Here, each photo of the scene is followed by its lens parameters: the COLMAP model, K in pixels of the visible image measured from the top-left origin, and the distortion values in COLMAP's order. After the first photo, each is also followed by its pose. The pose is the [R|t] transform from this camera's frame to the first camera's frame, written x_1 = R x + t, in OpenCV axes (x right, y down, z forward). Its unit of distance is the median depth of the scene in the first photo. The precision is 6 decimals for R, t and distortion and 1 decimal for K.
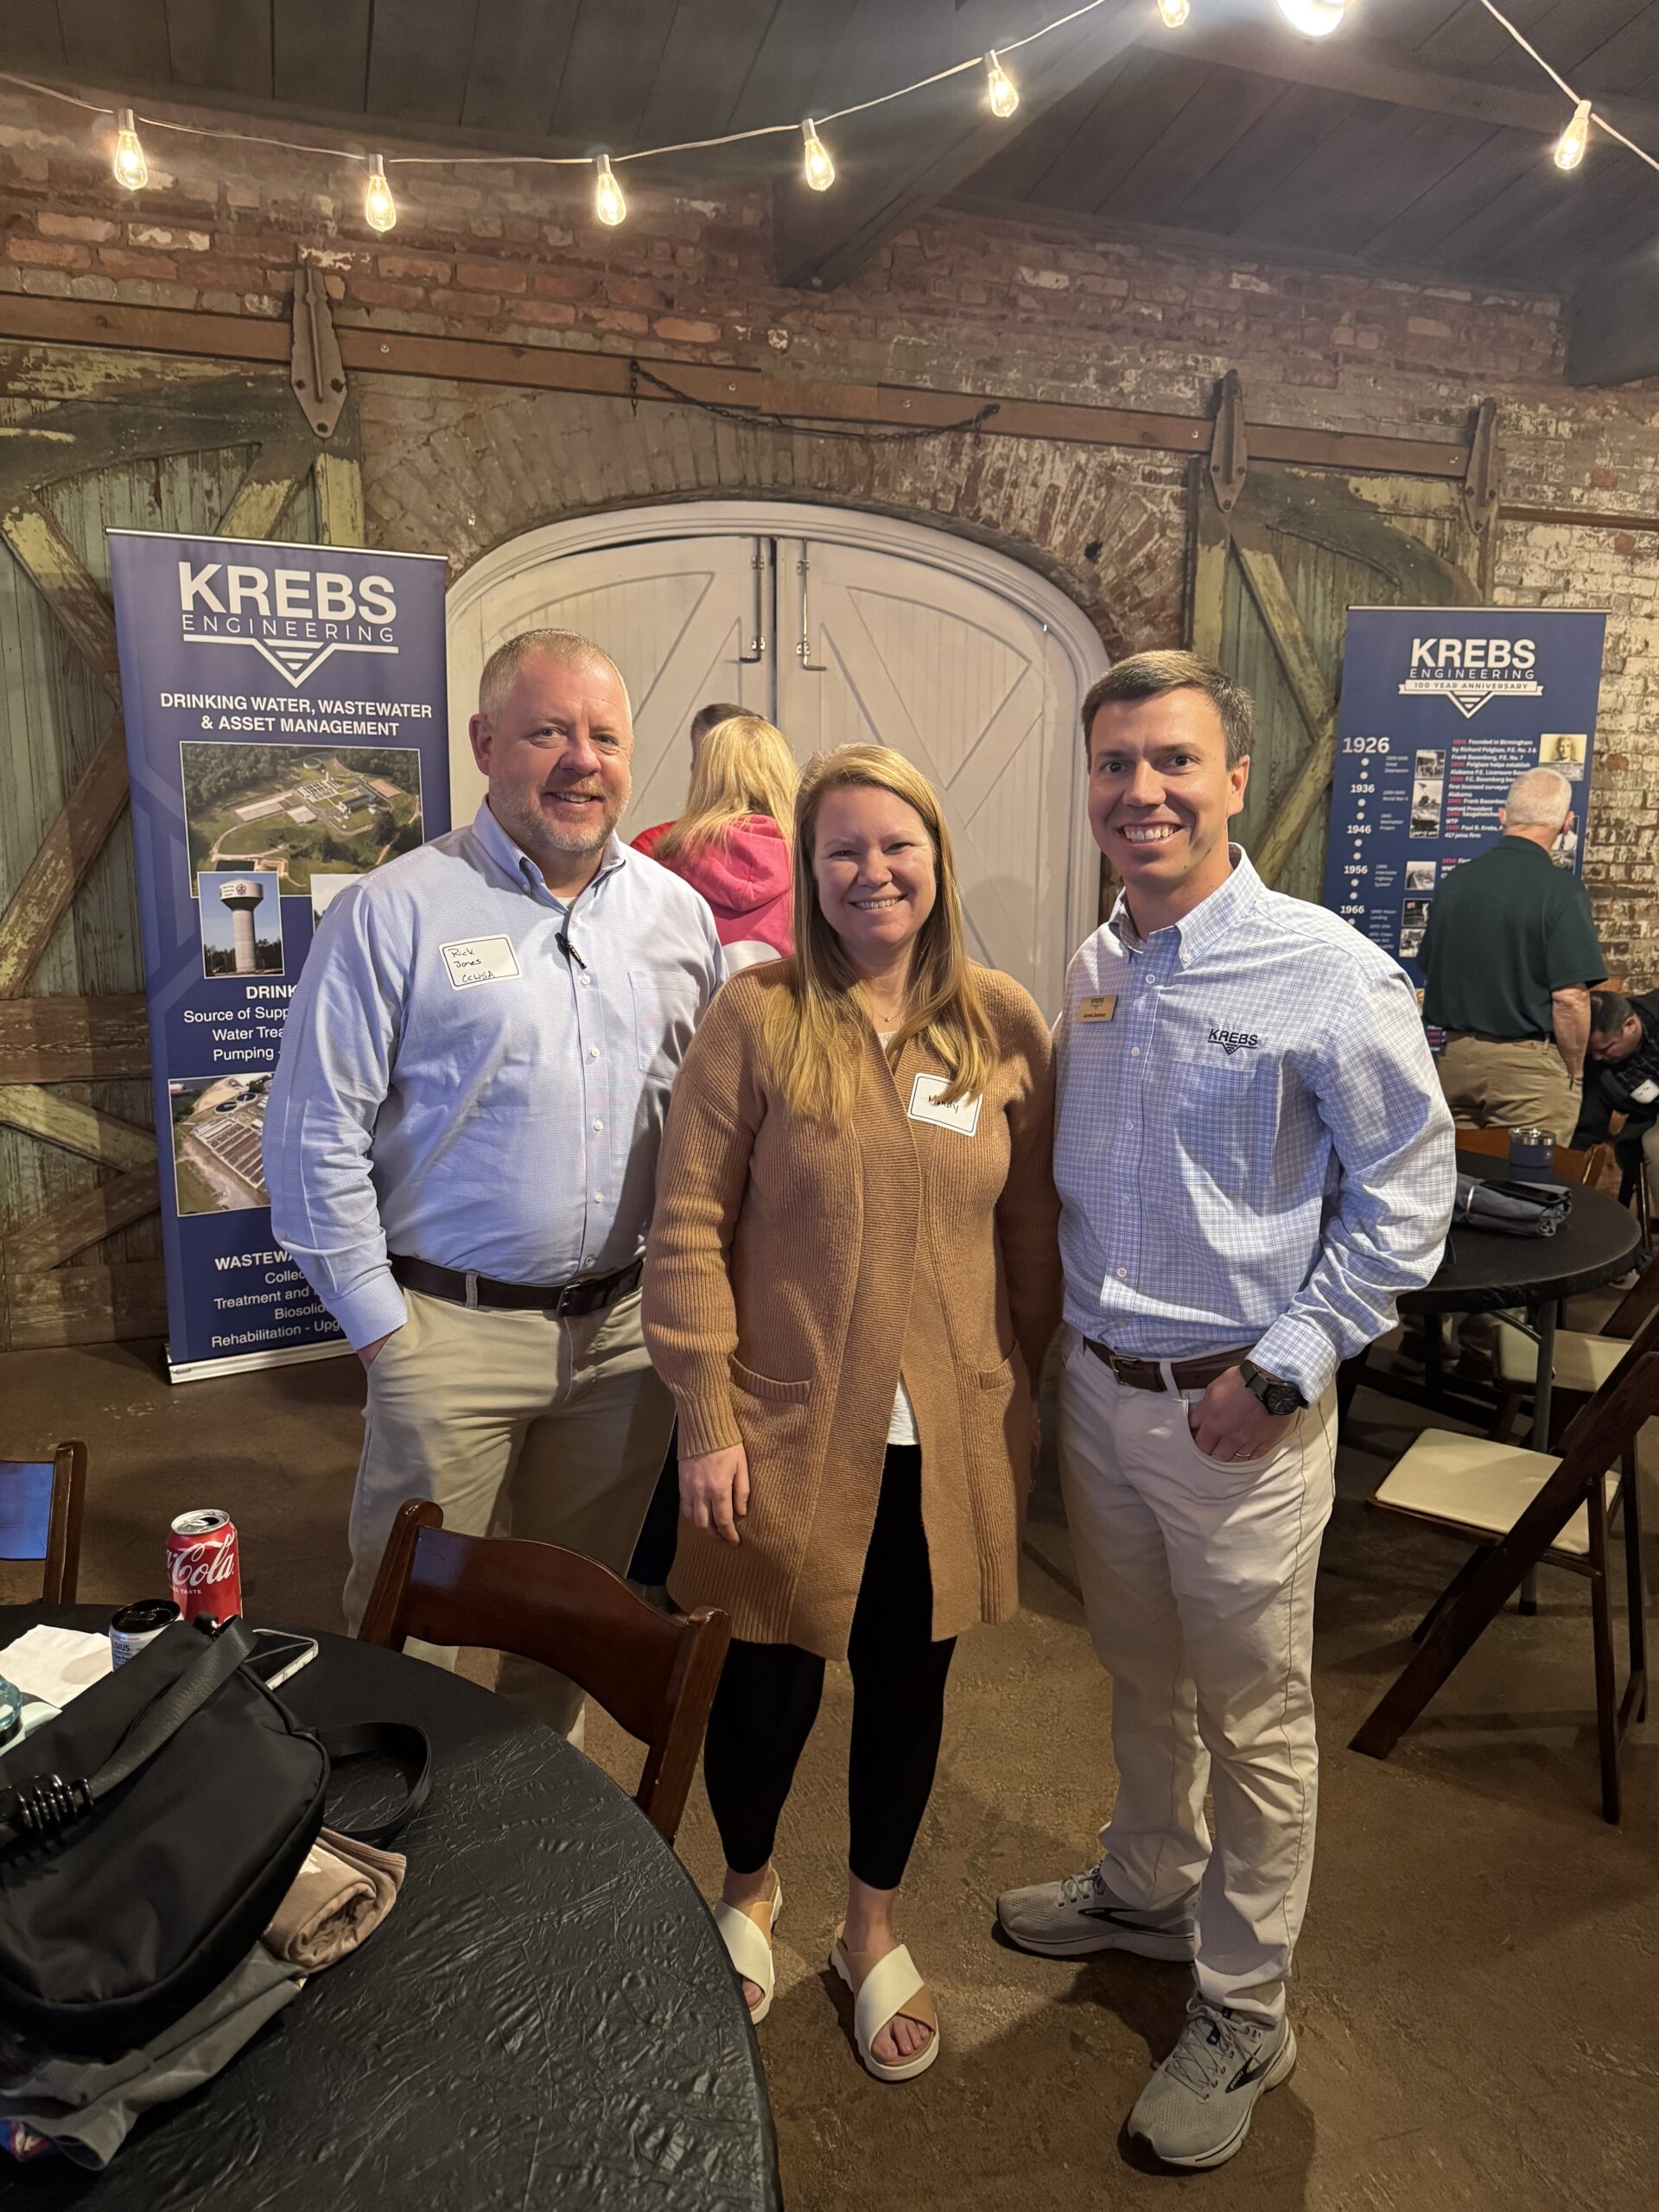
lens RADIAL K [[1556.2, 0, 829.5], [0, 1556.2, 1106.0], [0, 0, 1]] dist [0.003008, -0.003478]
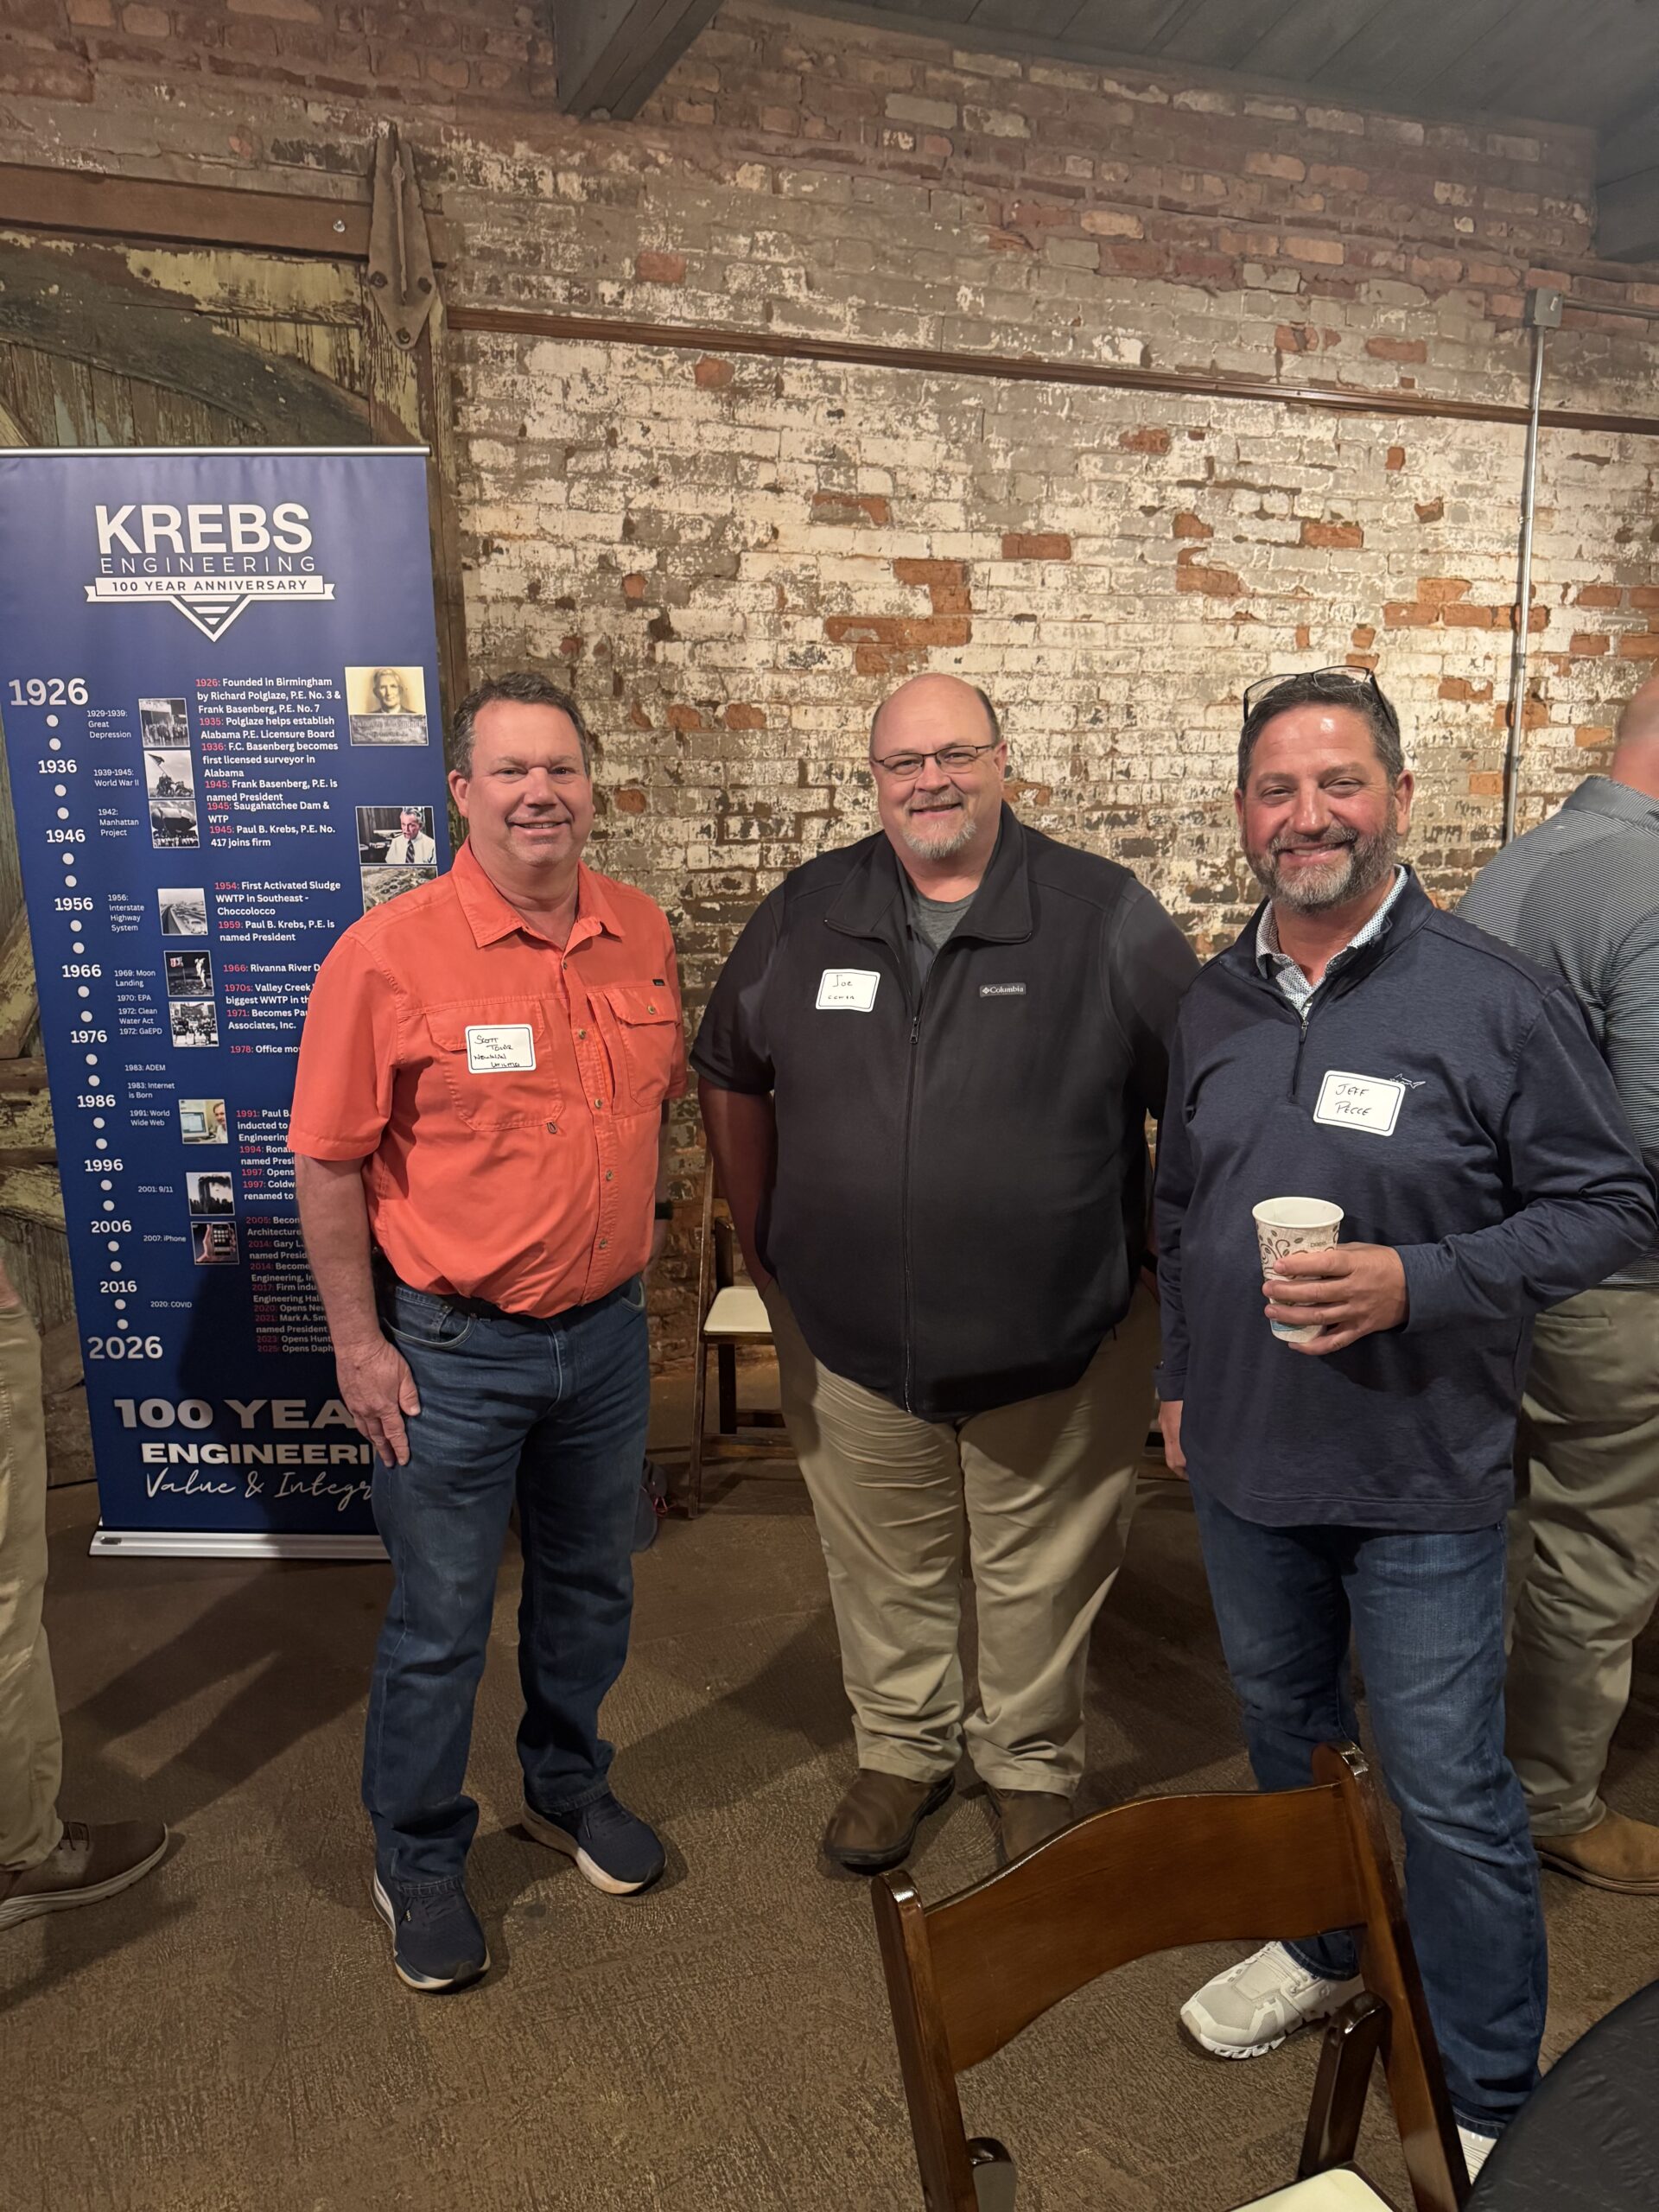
lens RADIAL K [[1586.9, 0, 829.5], [0, 1586.9, 1106.0], [0, 0, 1]] dist [0.073128, -0.113776]
pose [[0.998785, -0.032616, 0.036940, 0.582180], [0.032329, 0.999442, 0.008345, -0.069311], [-0.037192, -0.007141, 0.999283, 0.370660]]
